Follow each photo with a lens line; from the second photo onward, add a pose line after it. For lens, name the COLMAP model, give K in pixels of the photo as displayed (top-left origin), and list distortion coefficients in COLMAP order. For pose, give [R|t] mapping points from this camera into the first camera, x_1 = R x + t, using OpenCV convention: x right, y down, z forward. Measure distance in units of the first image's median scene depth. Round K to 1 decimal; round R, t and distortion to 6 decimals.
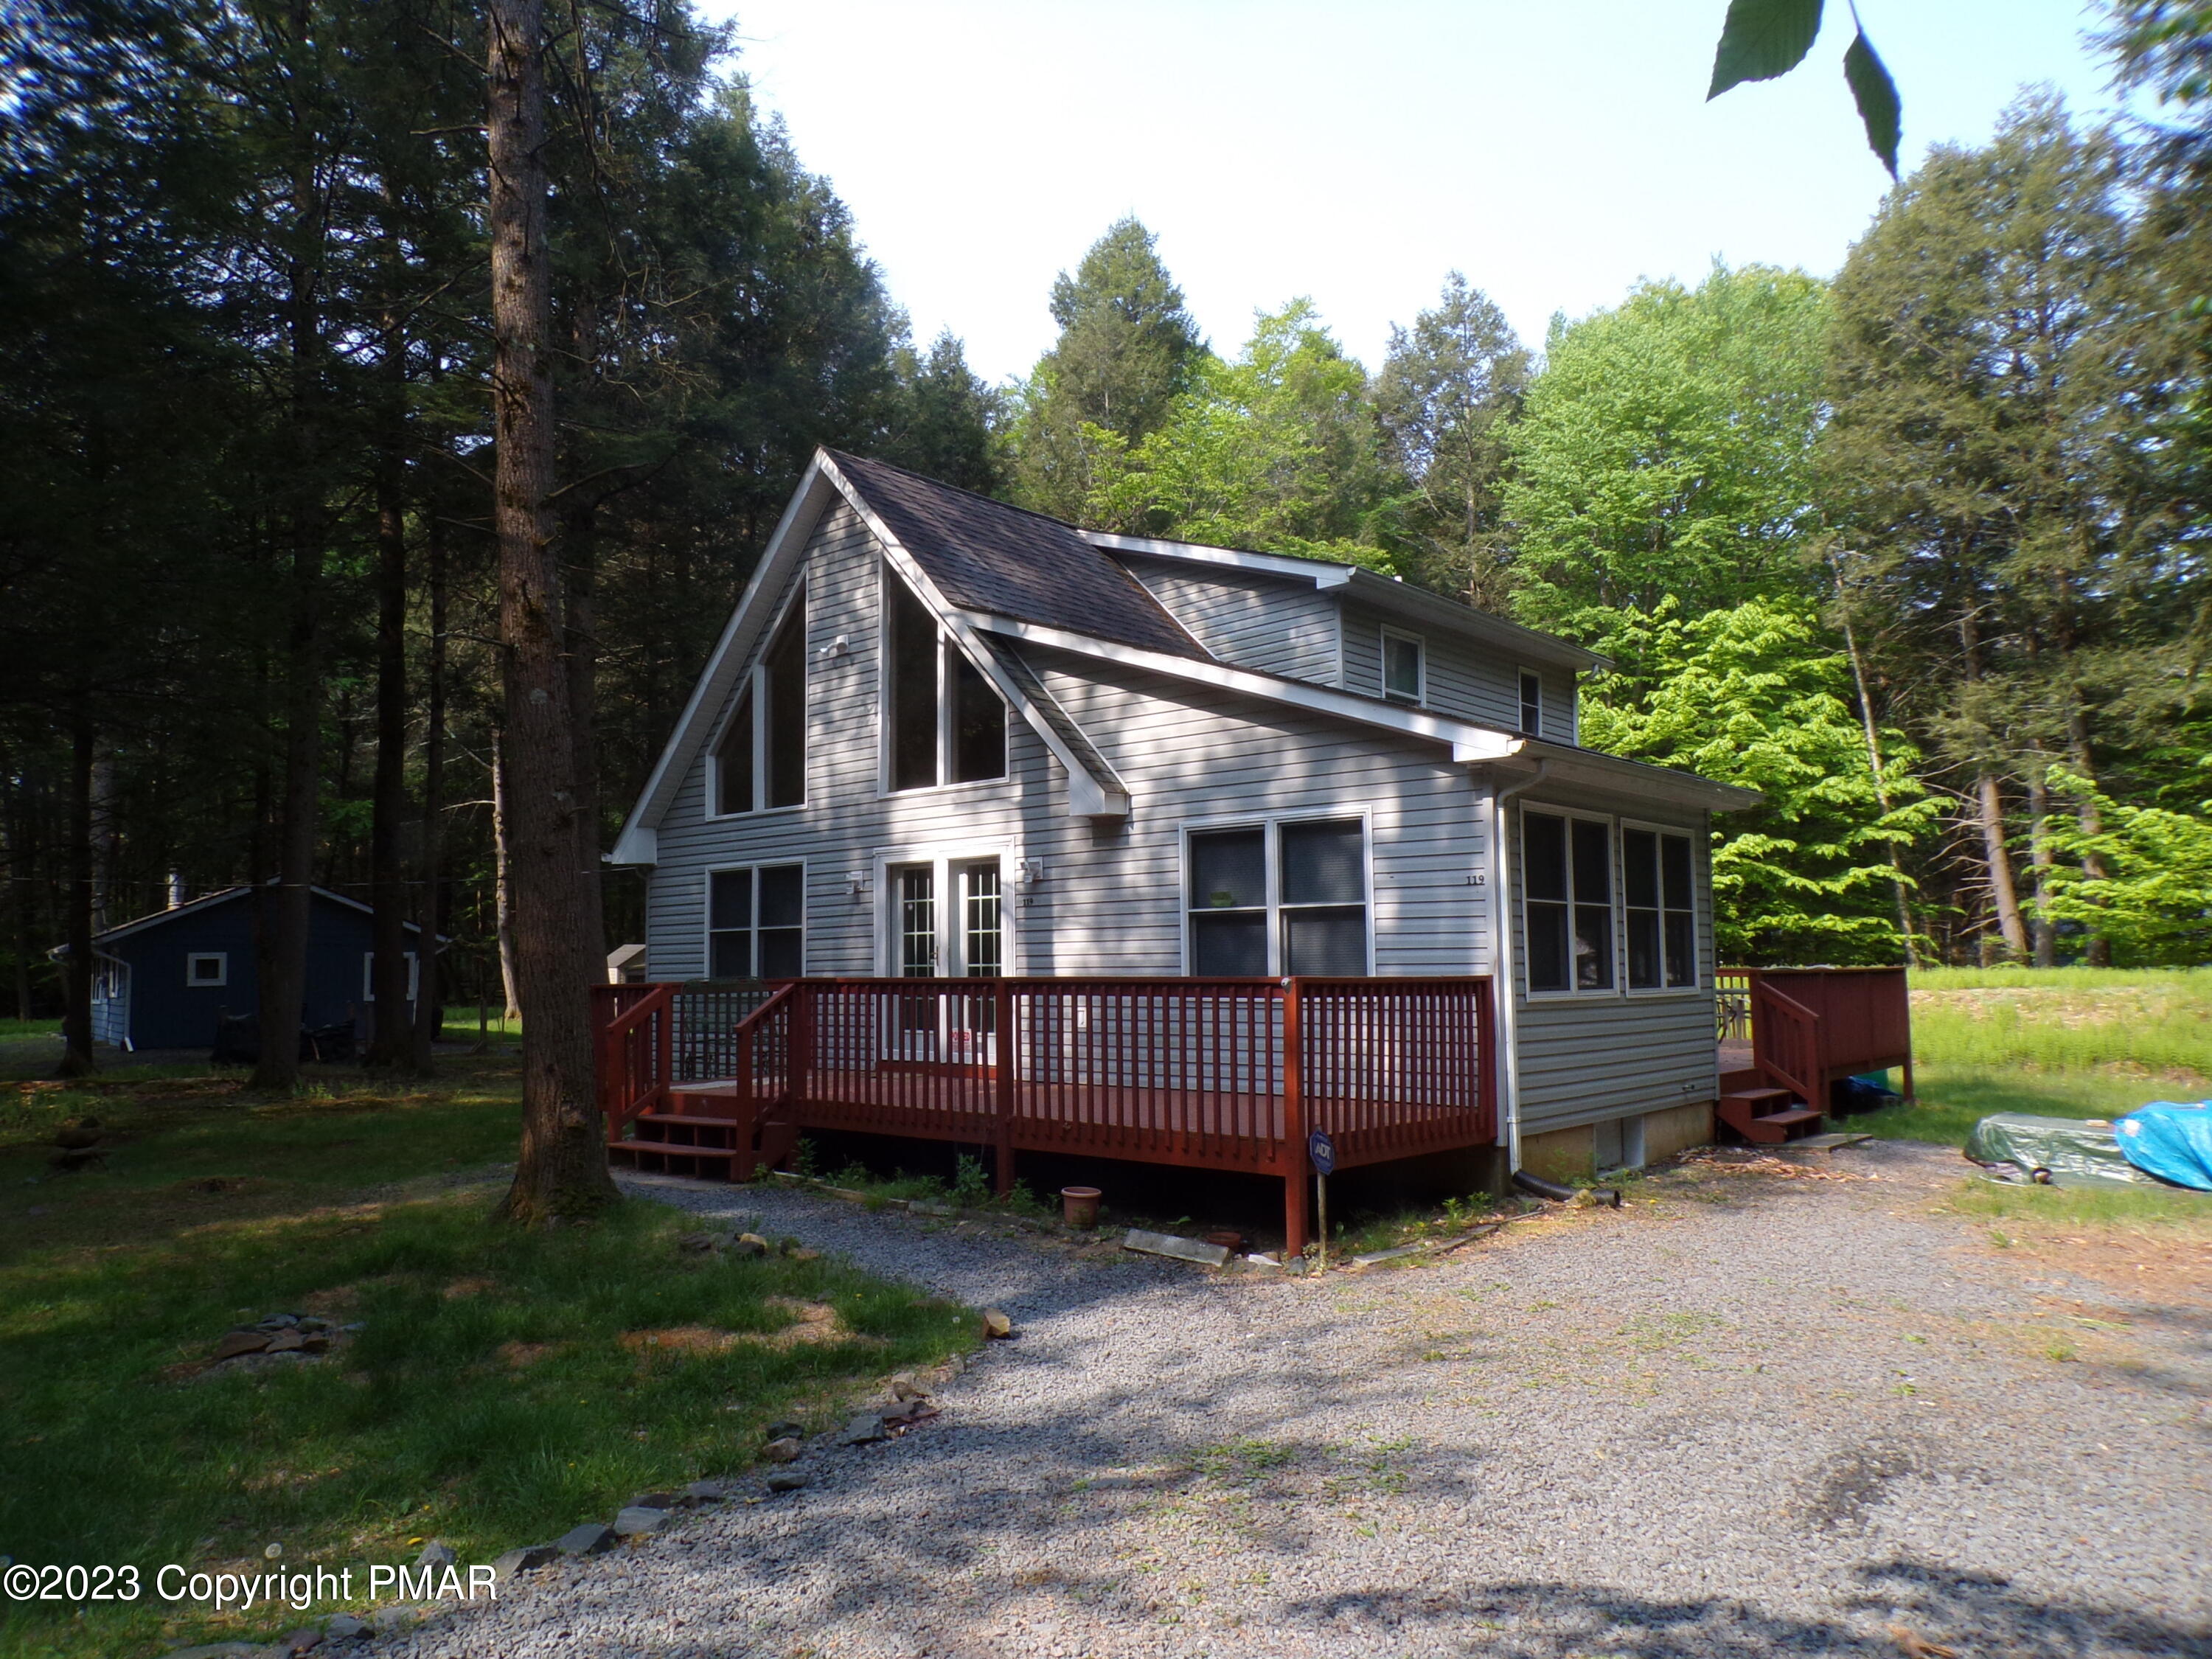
lens RADIAL K [[1502.6, 0, 1108.4], [0, 1502.6, 837.4], [0, 0, 1]] dist [-0.011897, 0.002675]
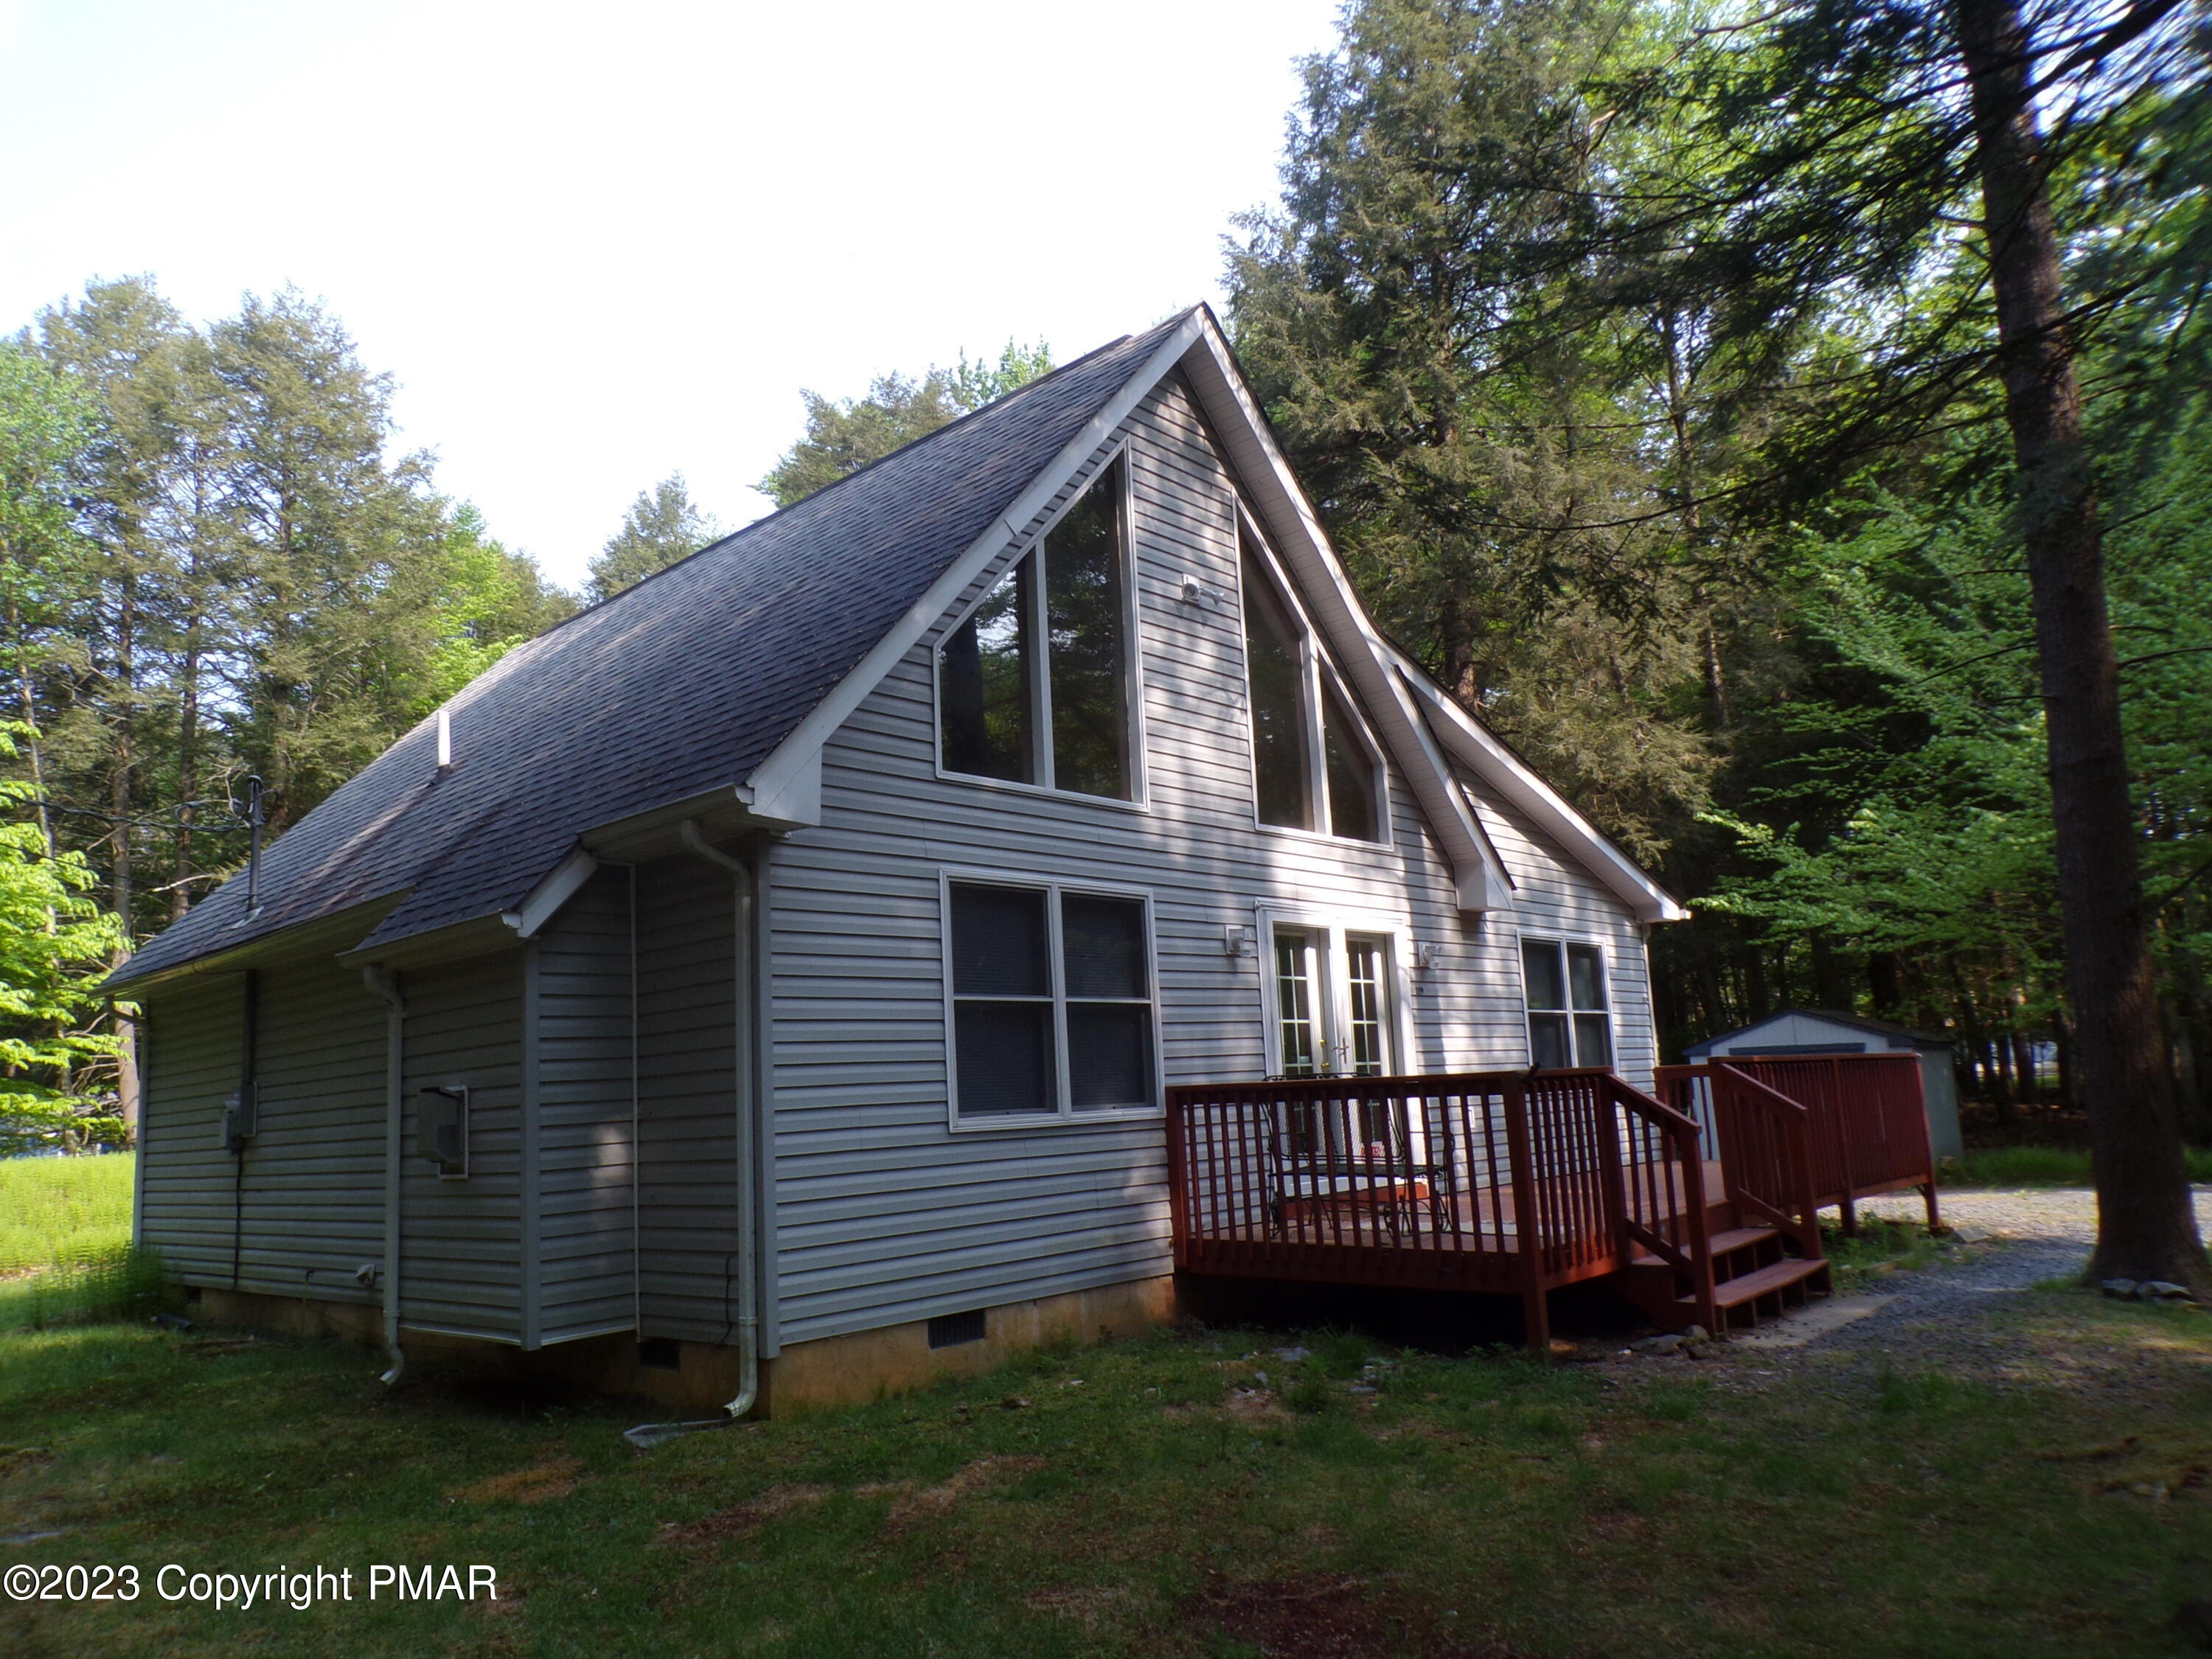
lens RADIAL K [[1502.6, 0, 1107.6], [0, 1502.6, 829.6], [0, 0, 1]] dist [-0.011897, 0.002675]
pose [[0.010880, 0.187489, 0.982206, -0.912095], [-0.039724, 0.981570, -0.186928, 0.118026], [-0.999151, -0.036984, 0.018127, 1.127857]]
